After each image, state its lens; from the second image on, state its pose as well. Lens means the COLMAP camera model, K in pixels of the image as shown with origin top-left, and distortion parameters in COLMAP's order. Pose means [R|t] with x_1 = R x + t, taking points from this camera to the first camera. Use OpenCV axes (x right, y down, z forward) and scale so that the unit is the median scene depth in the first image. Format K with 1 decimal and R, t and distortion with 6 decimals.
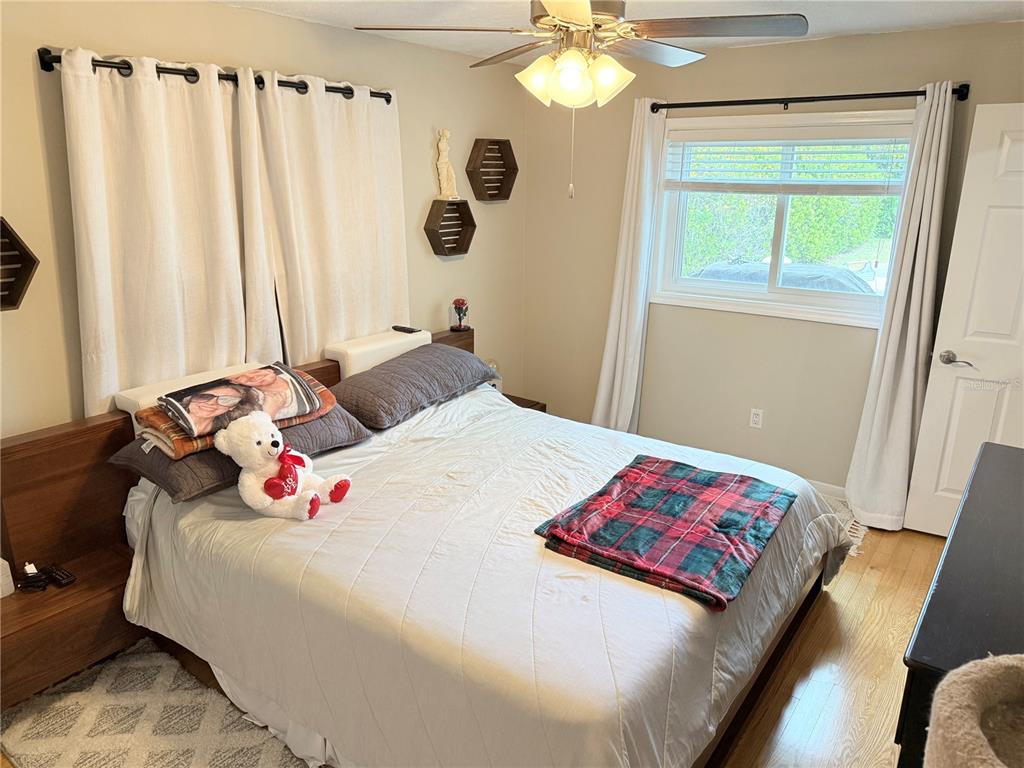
lens RADIAL K [[714.9, 0, 512.1], [0, 714.9, 389.0], [0, 0, 1]] dist [0.110534, -0.168440]
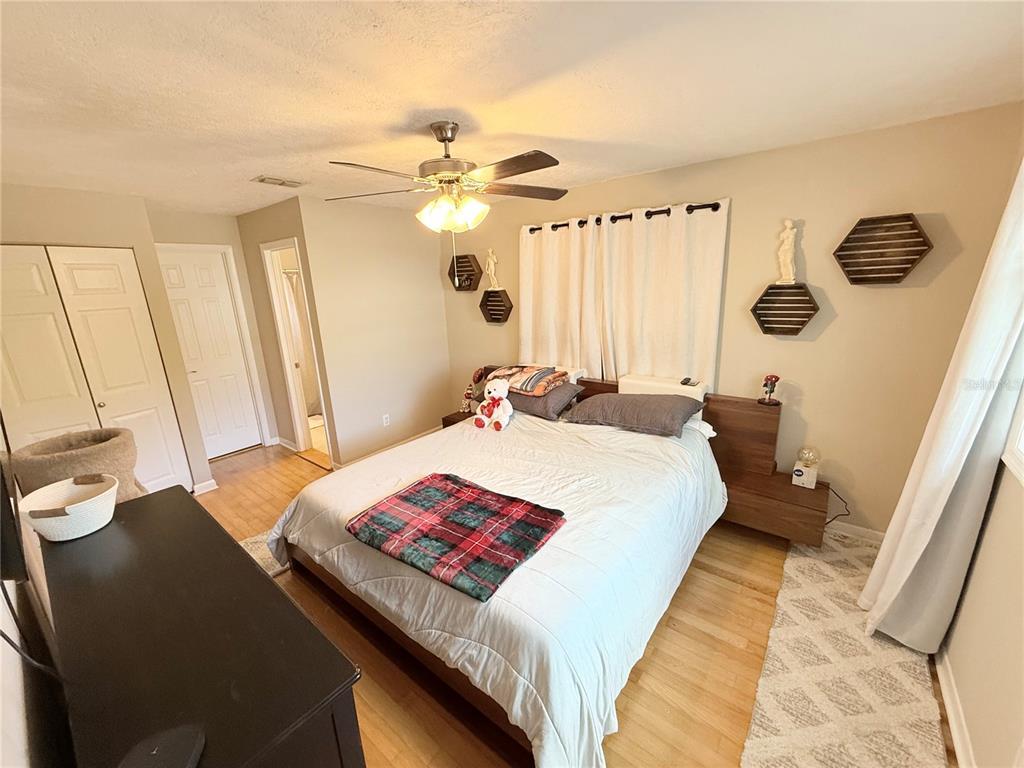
lens RADIAL K [[407.5, 0, 509.2], [0, 407.5, 385.6], [0, 0, 1]] dist [0.001893, -0.000492]
pose [[-0.036002, 0.249237, -0.967773, 0.626339], [-0.248298, 0.935803, 0.250241, -0.194657], [0.968015, 0.249305, 0.028194, 0.710355]]
